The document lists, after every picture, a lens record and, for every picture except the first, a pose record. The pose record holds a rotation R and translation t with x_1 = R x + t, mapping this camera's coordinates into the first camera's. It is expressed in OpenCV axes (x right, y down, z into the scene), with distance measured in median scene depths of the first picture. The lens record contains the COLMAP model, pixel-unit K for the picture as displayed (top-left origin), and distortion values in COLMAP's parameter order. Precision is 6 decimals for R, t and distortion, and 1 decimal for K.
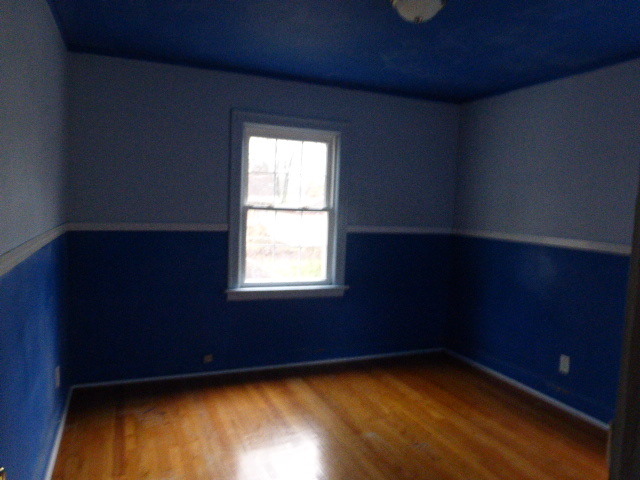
lens RADIAL K [[476.4, 0, 320.0], [0, 476.4, 240.0], [0, 0, 1]] dist [-0.008731, -0.000893]
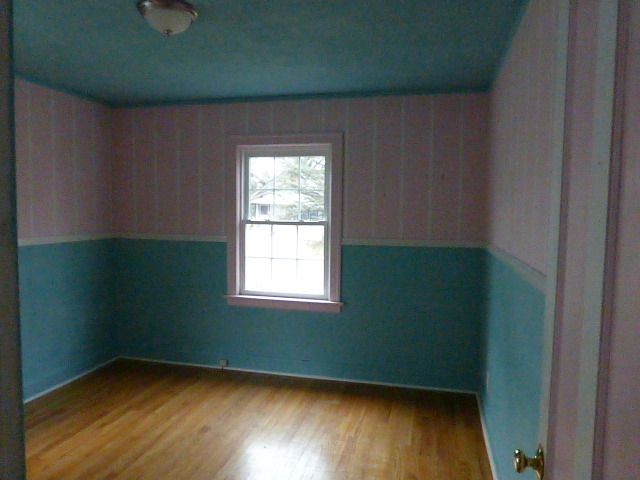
lens RADIAL K [[476.4, 0, 320.0], [0, 476.4, 240.0], [0, 0, 1]] dist [-0.008731, -0.000893]
pose [[0.807645, 0.010333, -0.589578, 0.615548], [-0.037357, 0.998735, -0.033671, 0.004590], [0.588484, 0.049219, 0.807009, 0.209110]]
